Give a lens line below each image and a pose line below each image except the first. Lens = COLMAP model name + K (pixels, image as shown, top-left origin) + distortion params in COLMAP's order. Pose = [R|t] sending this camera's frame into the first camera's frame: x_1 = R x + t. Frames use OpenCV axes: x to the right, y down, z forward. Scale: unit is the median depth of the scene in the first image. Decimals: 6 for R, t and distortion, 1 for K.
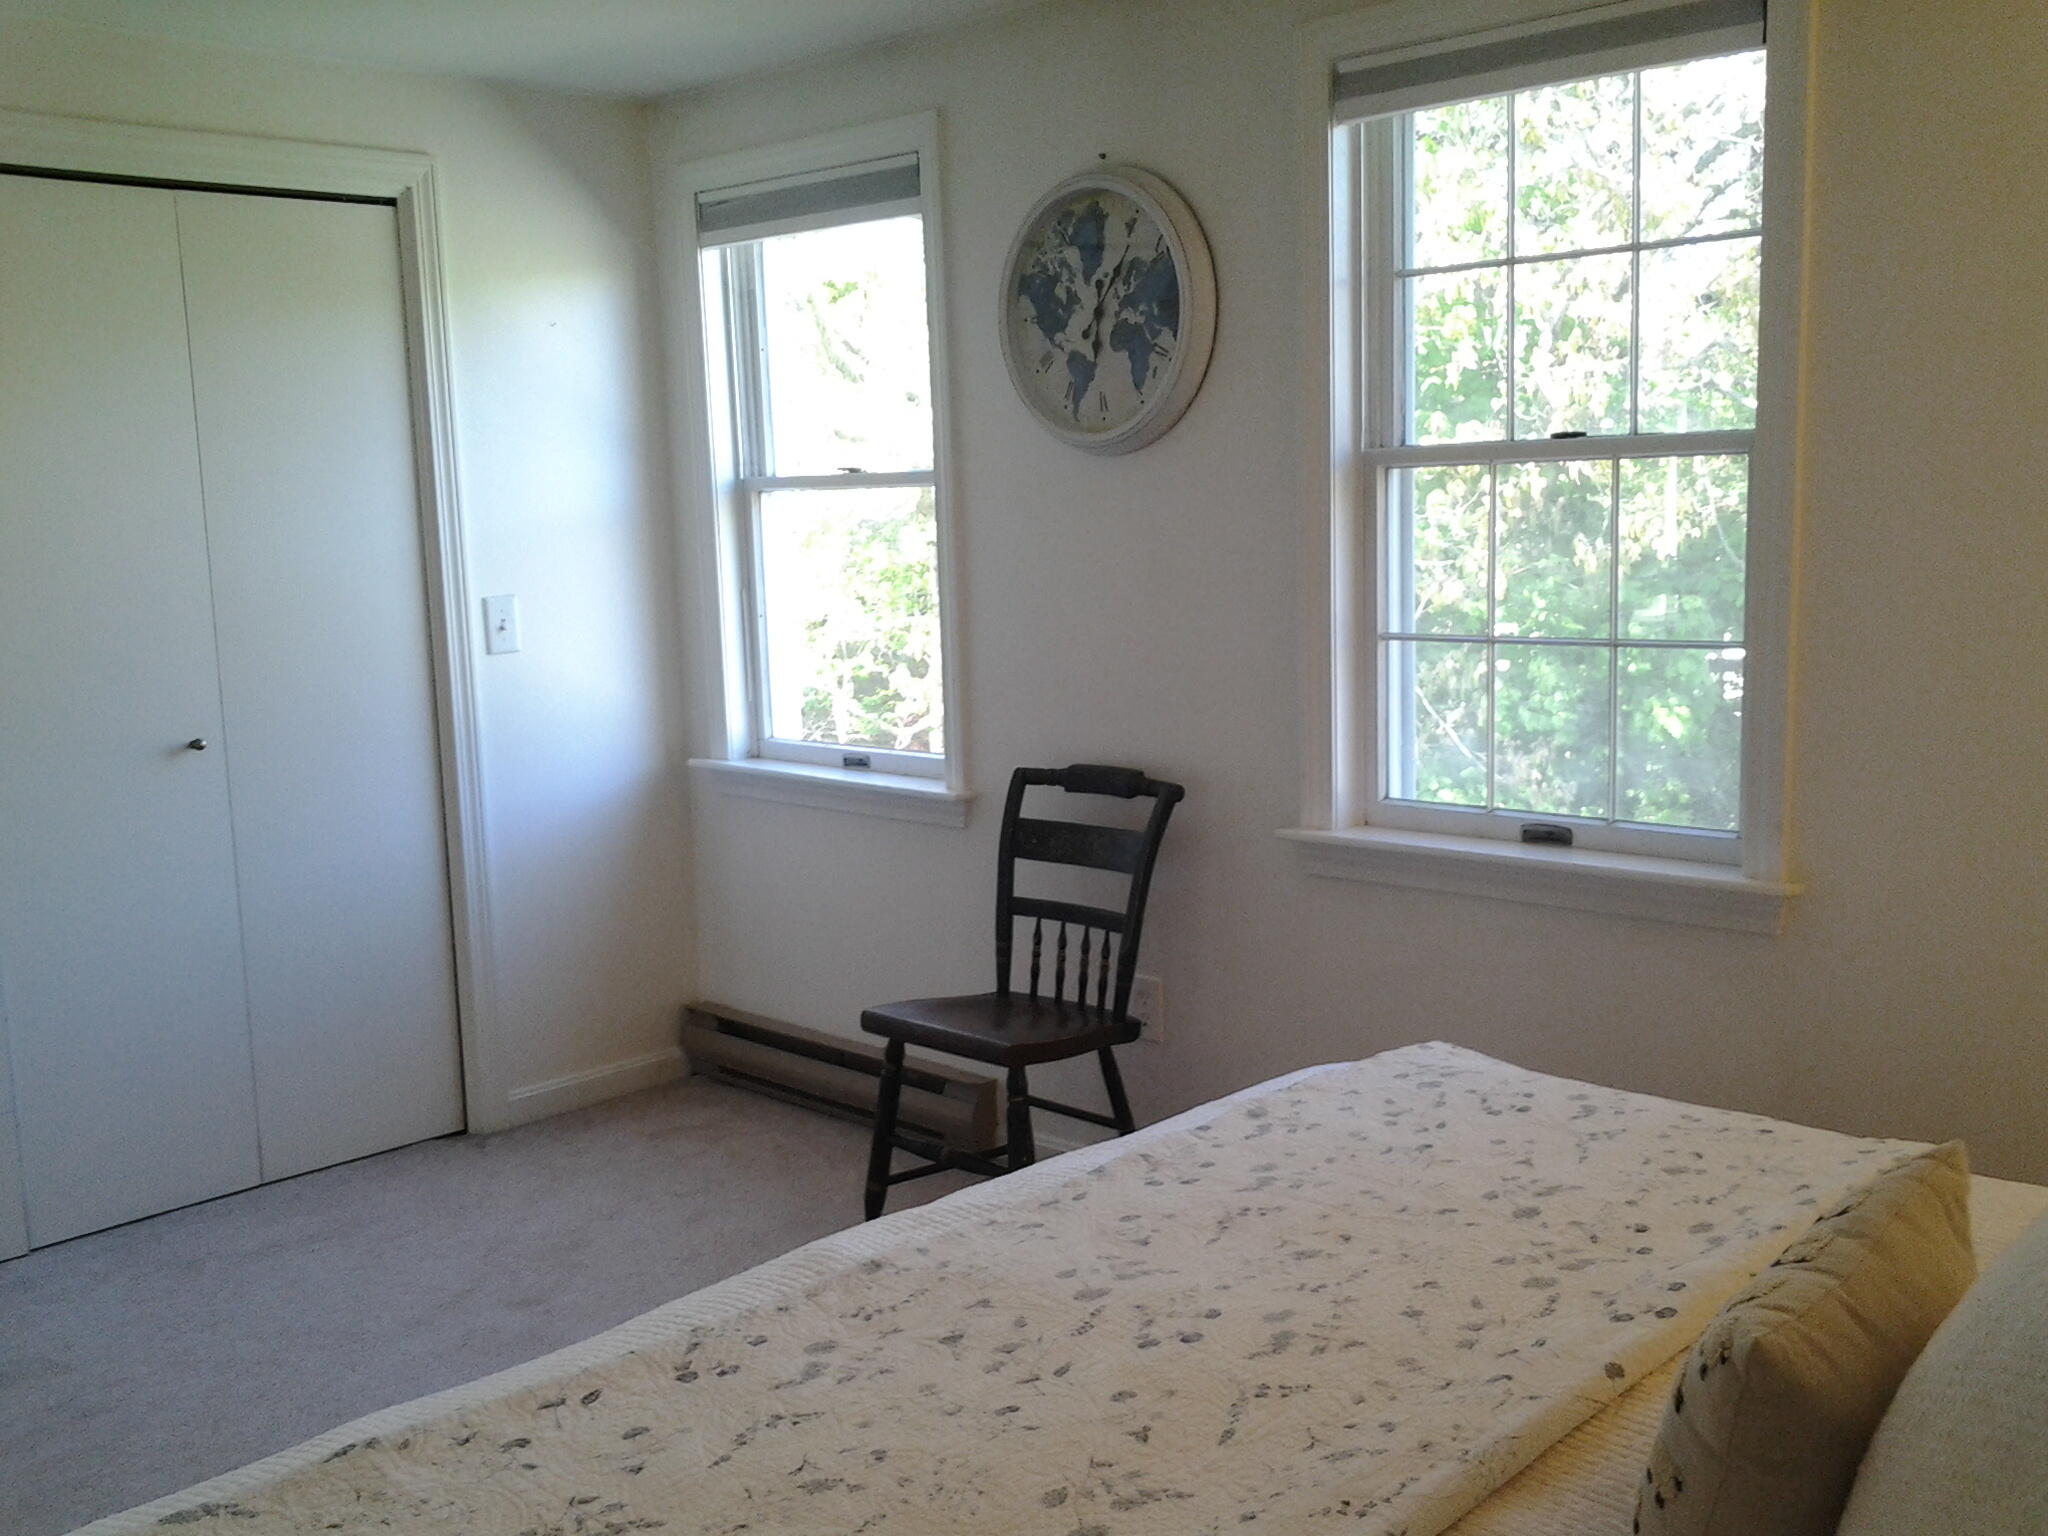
lens RADIAL K [[1988.8, 0, 1024.0], [0, 1988.8, 768.0], [0, 0, 1]] dist [0.141226, -0.291173]
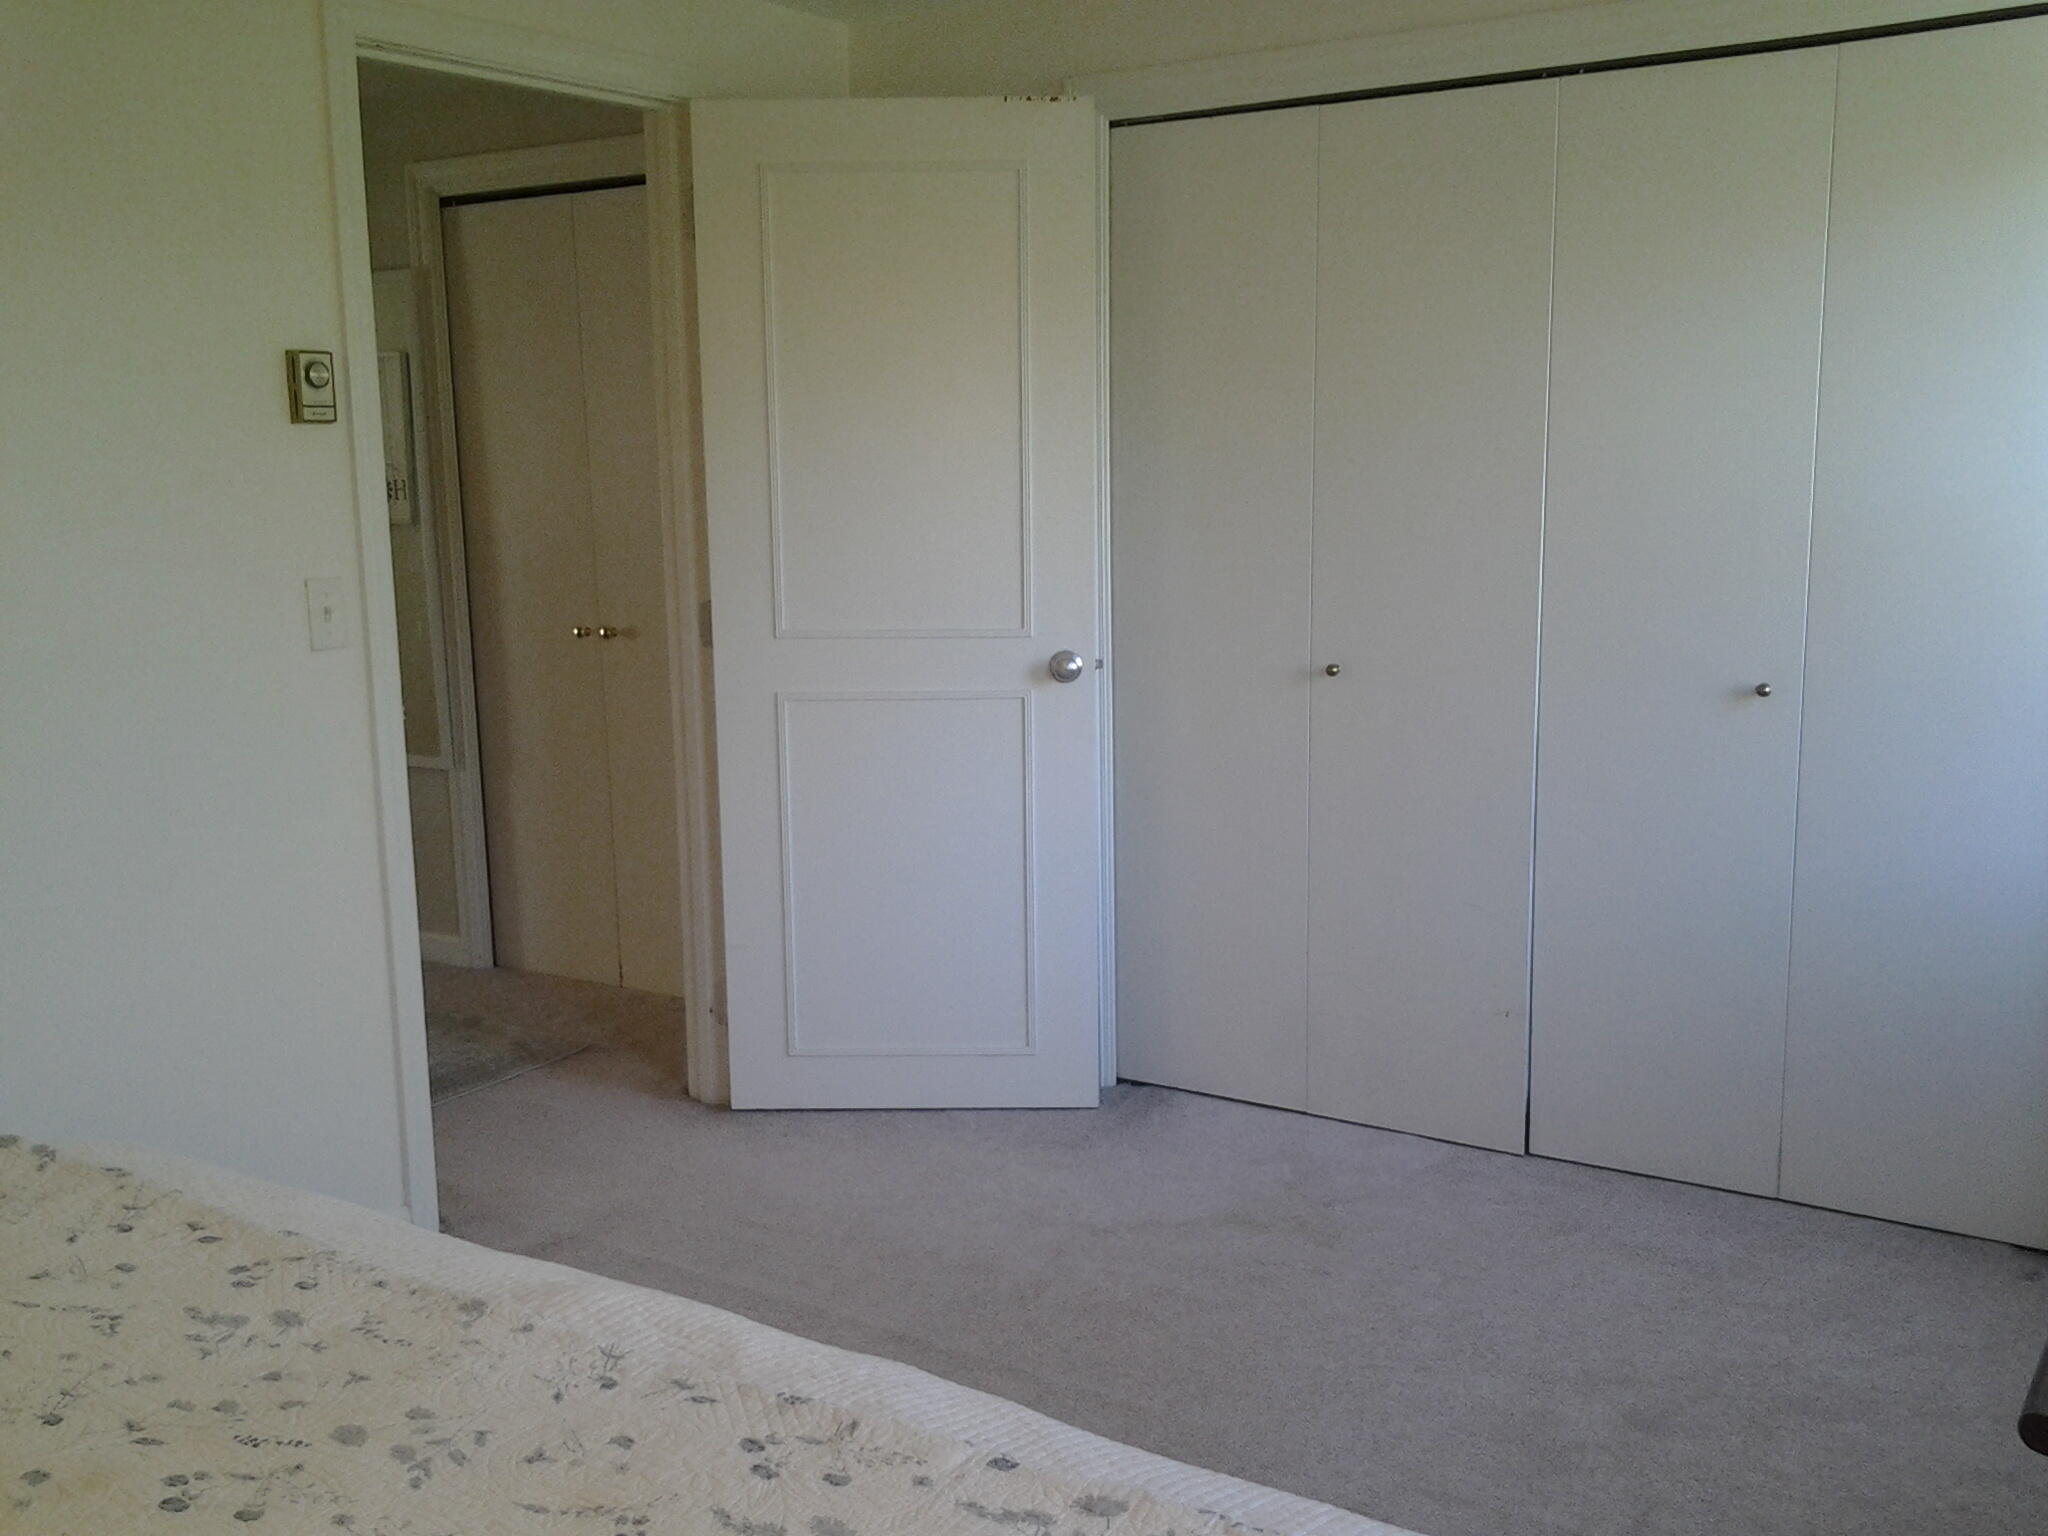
lens RADIAL K [[1988.8, 0, 1024.0], [0, 1988.8, 768.0], [0, 0, 1]] dist [0.141226, -0.291173]
pose [[0.193472, 0.189135, -0.962703, 0.816602], [-0.131958, 0.977343, 0.165493, -0.172893], [0.972191, 0.095018, 0.214047, 1.051314]]
